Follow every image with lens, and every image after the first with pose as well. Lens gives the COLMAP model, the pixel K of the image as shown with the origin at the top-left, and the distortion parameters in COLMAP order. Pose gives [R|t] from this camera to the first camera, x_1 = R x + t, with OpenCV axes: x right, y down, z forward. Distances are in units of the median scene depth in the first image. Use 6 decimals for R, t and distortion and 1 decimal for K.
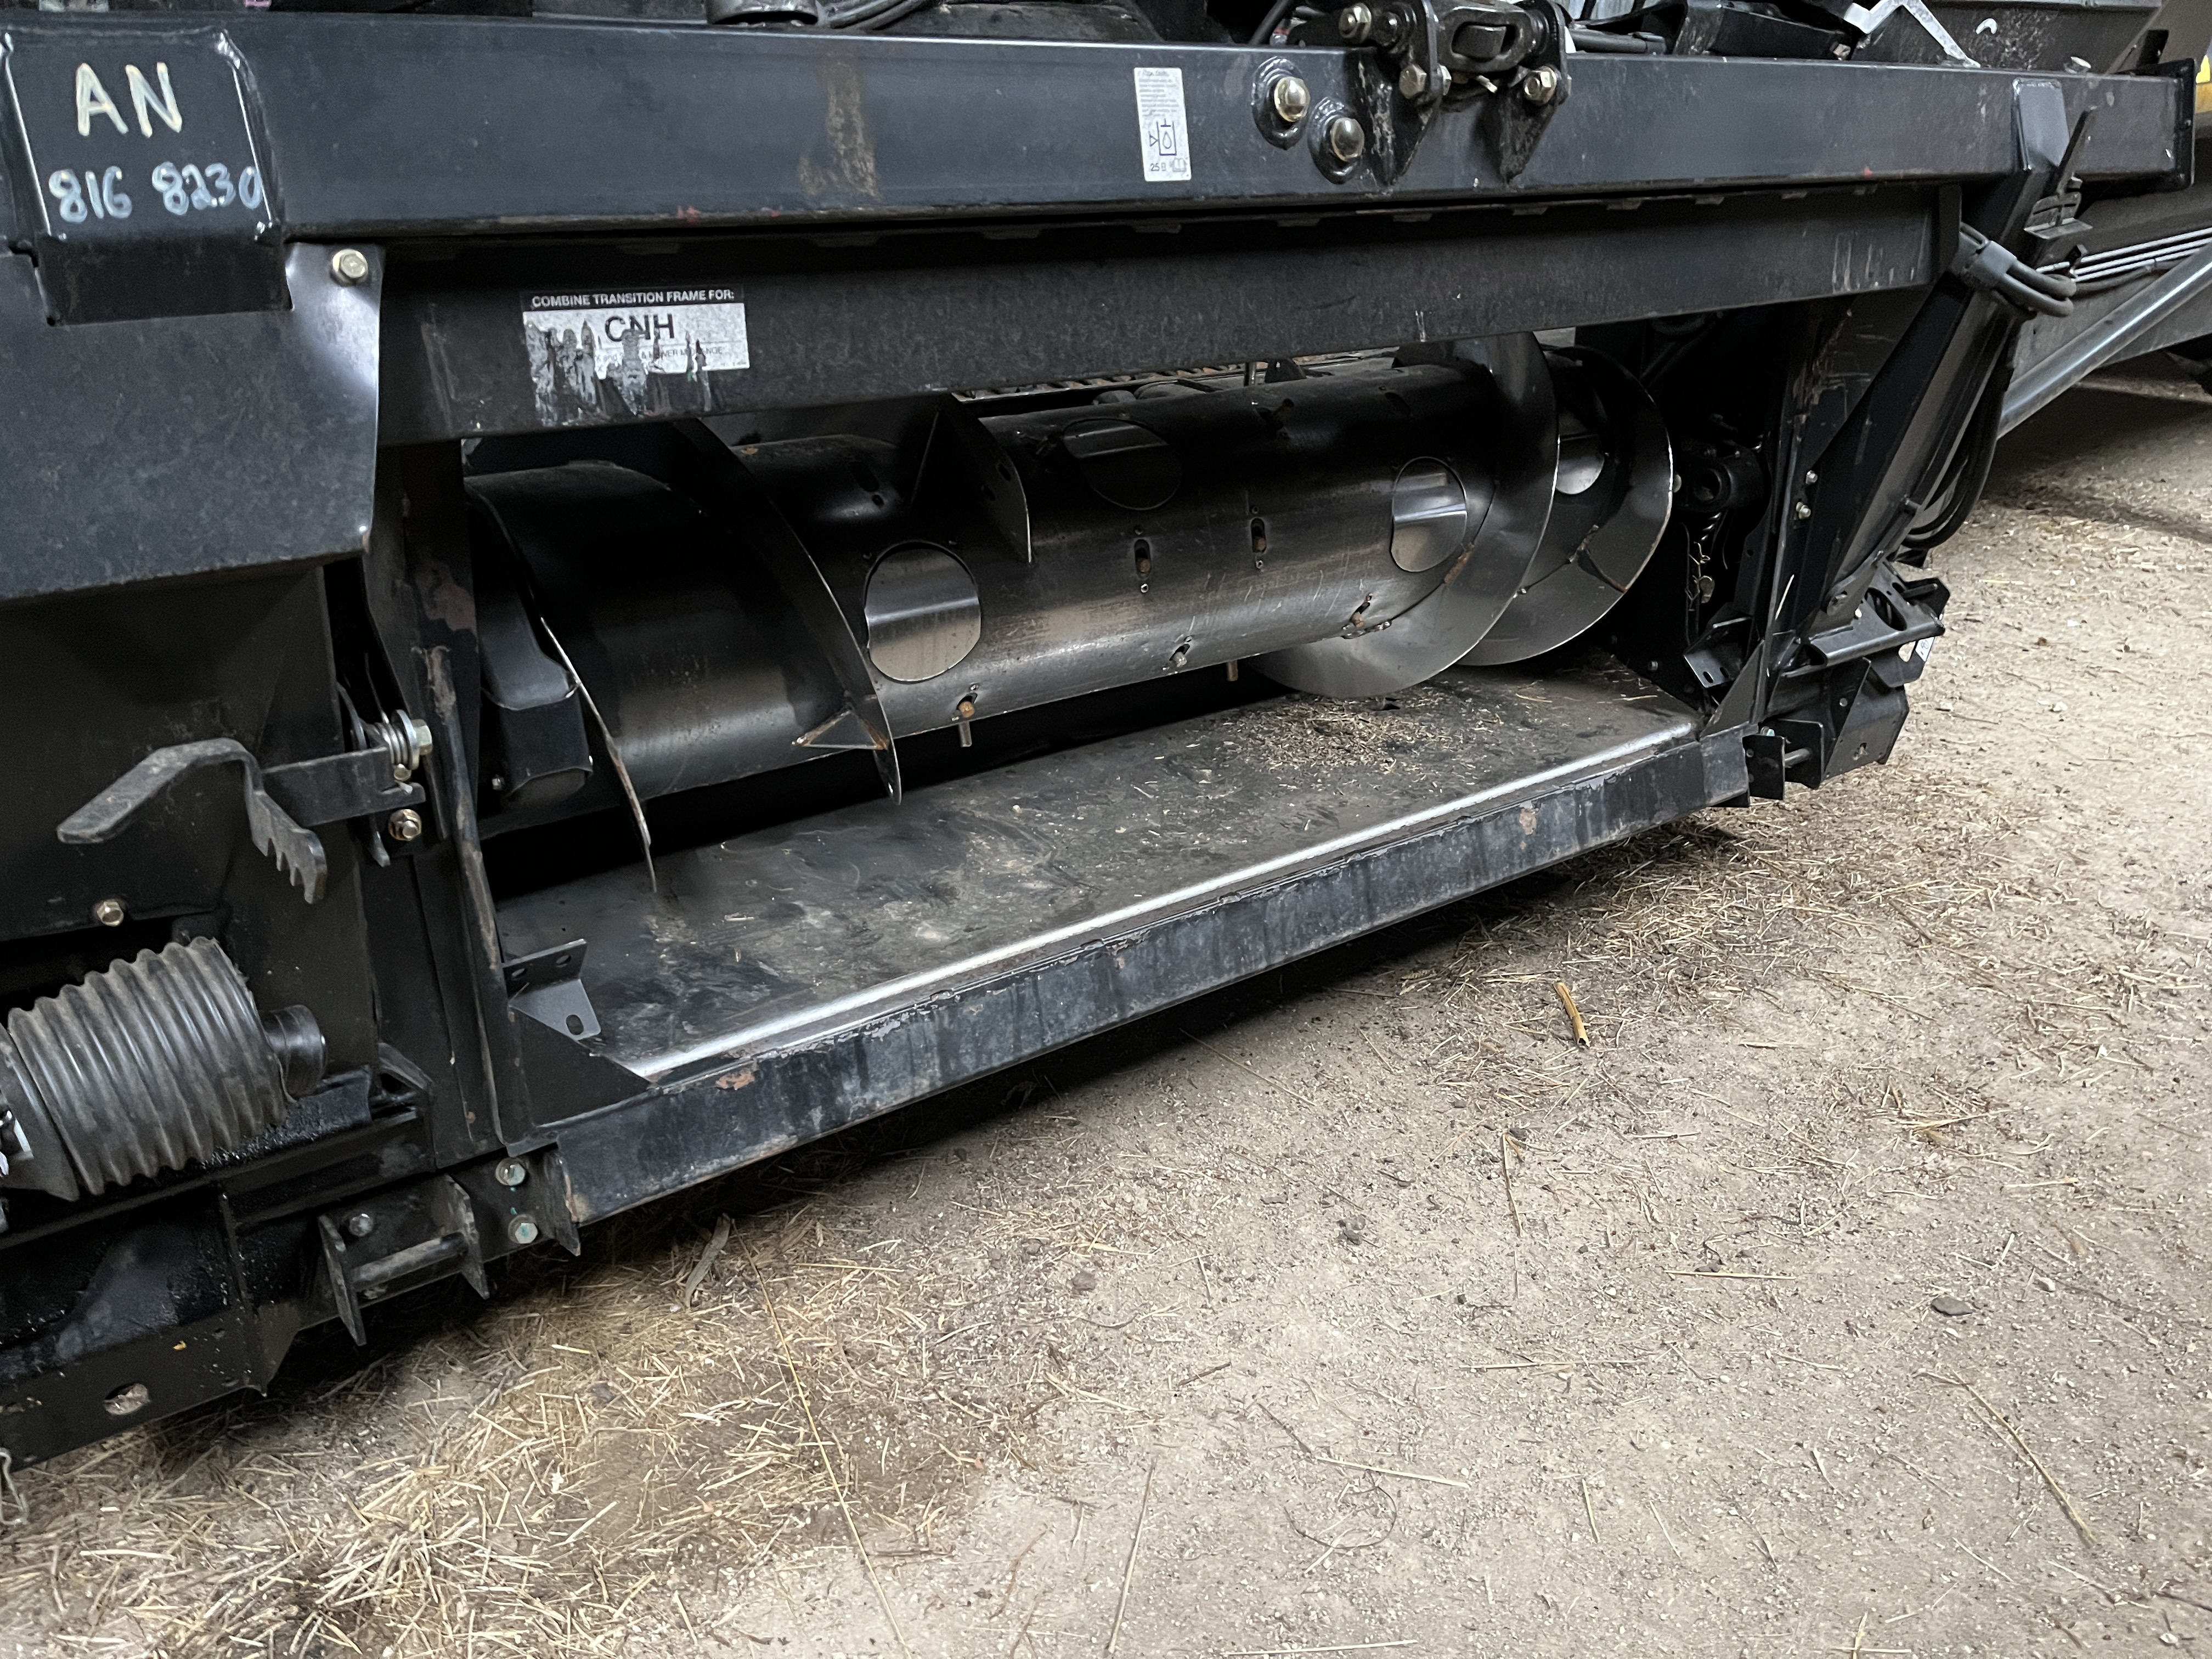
lens RADIAL K [[1743.7, 0, 1116.3], [0, 1743.7, 838.5], [0, 0, 1]] dist [0.062864, -0.101696]
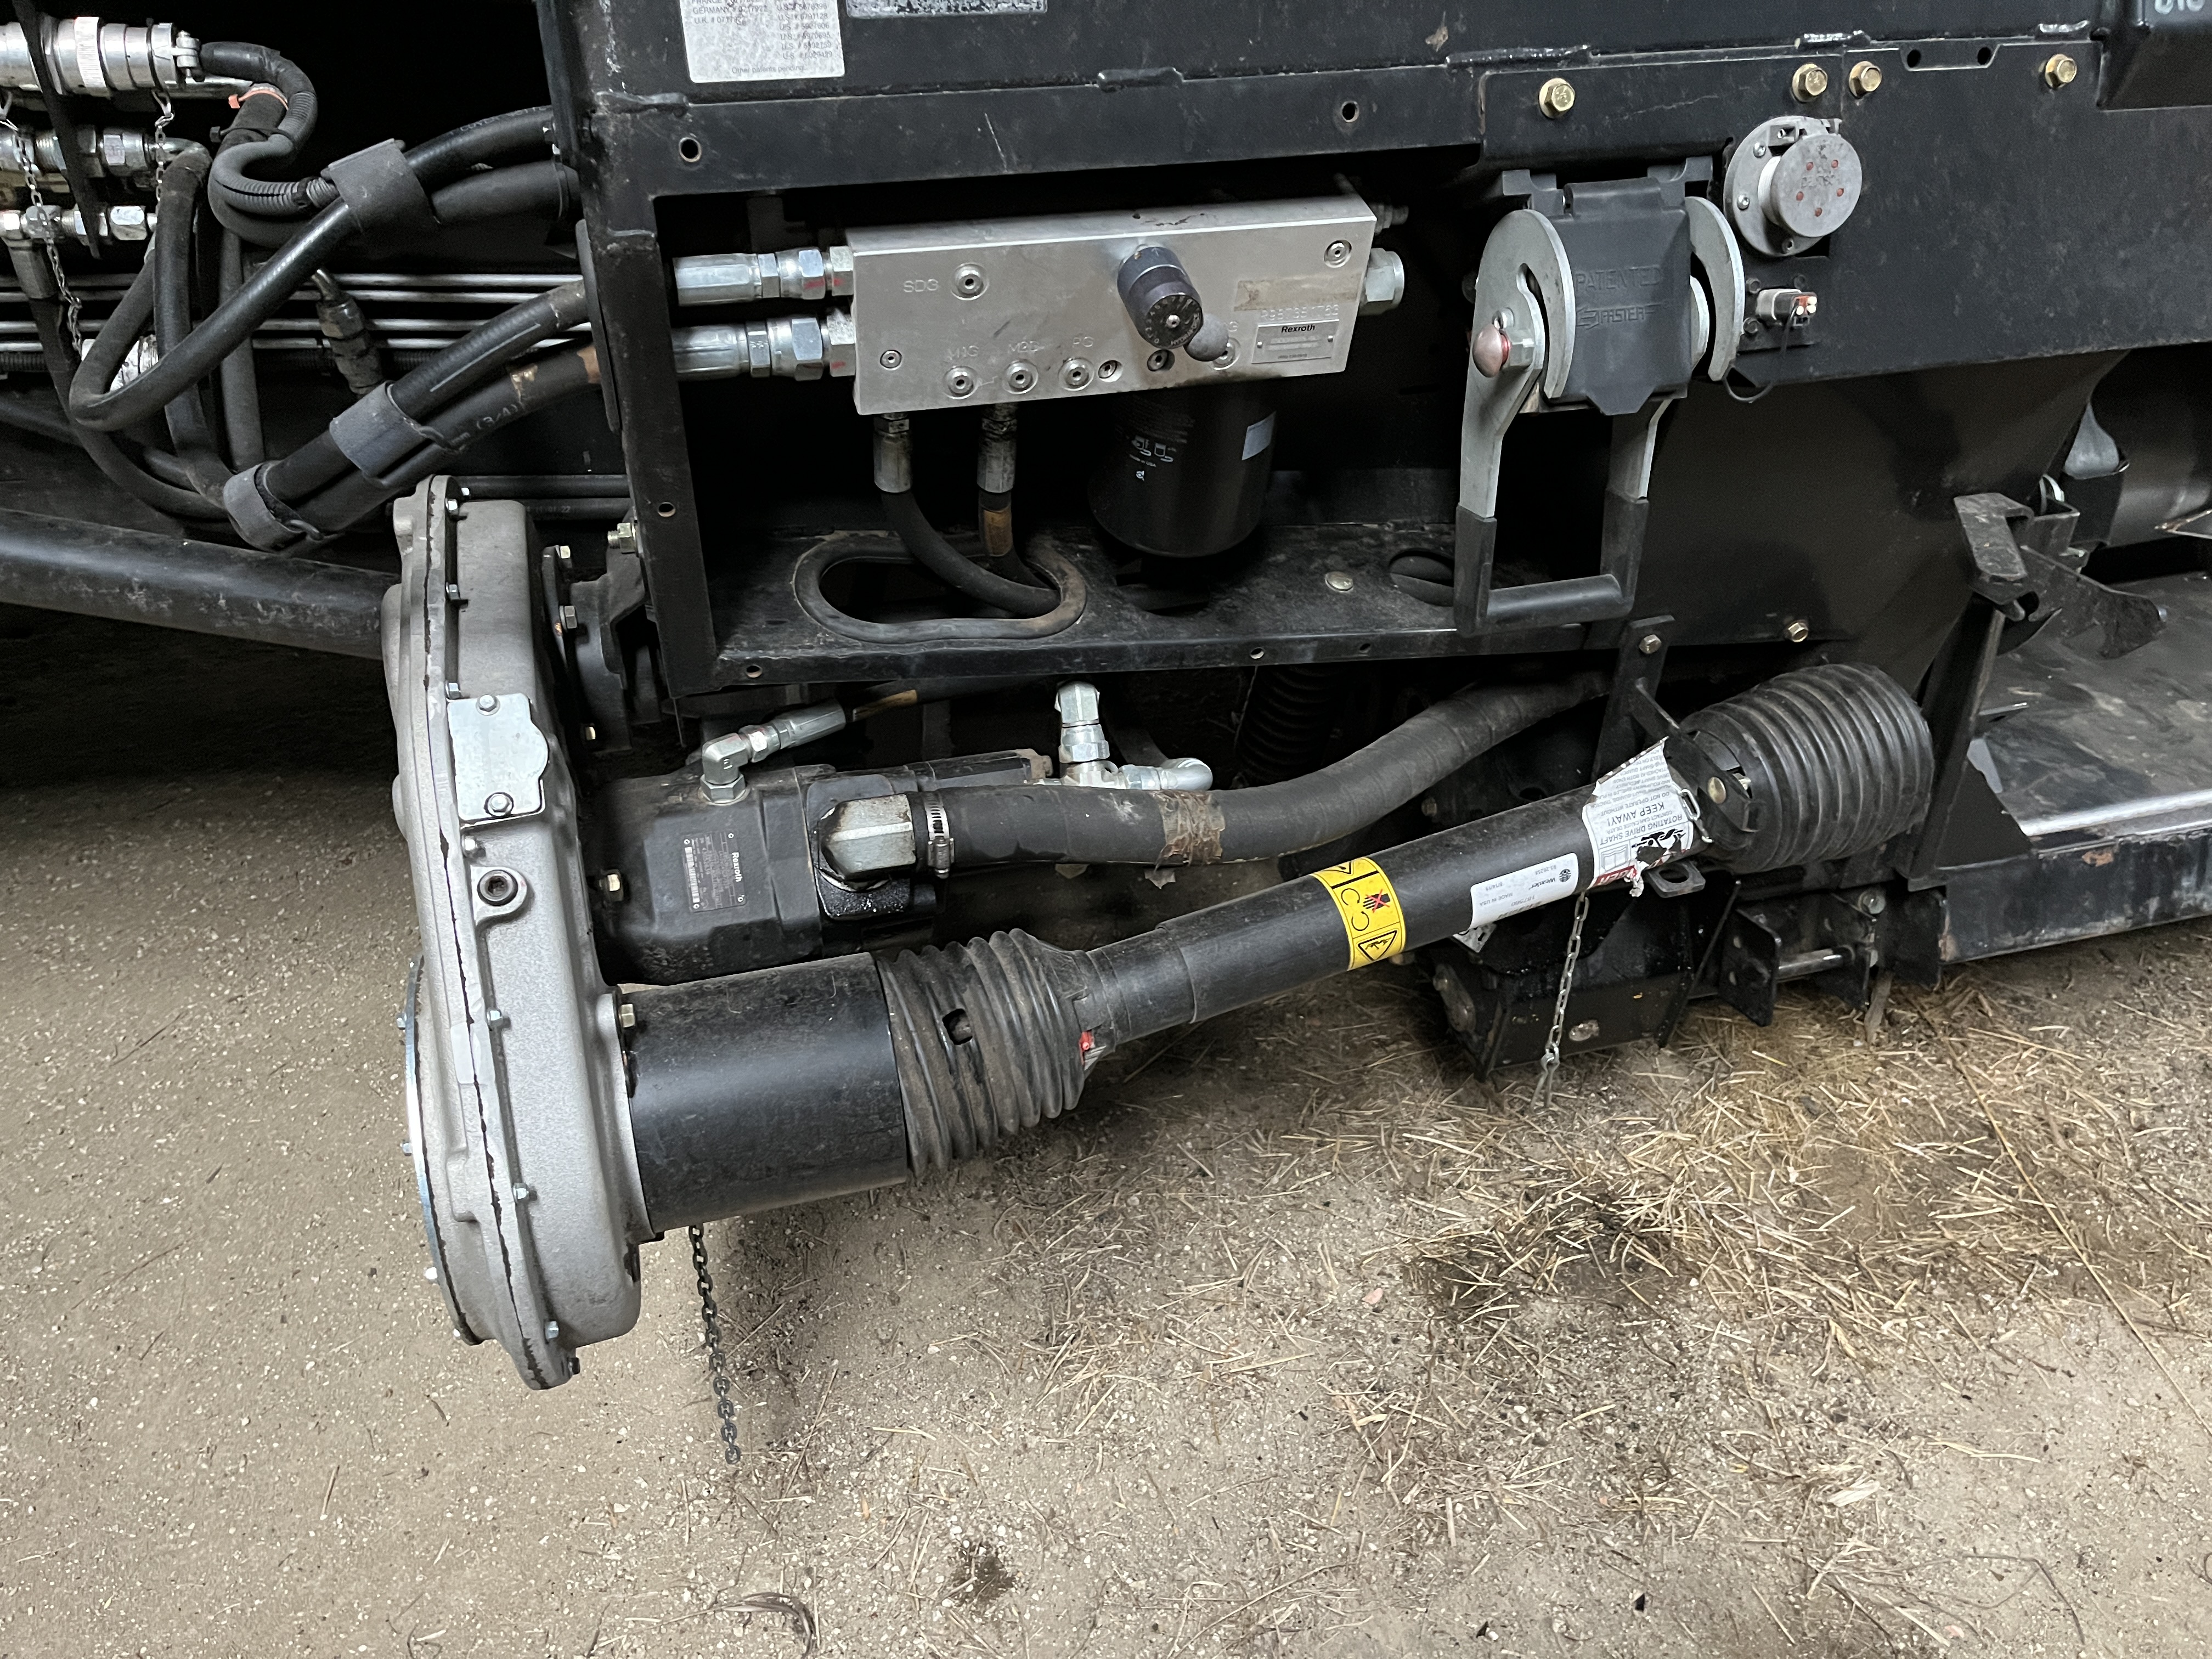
lens RADIAL K [[1743.7, 0, 1116.3], [0, 1743.7, 838.5], [0, 0, 1]] dist [0.062864, -0.101696]
pose [[0.925344, 0.190593, -0.327740, -0.400204], [-0.137234, 0.974217, 0.179073, 0.020485], [0.353420, -0.120727, 0.927642, -0.154759]]
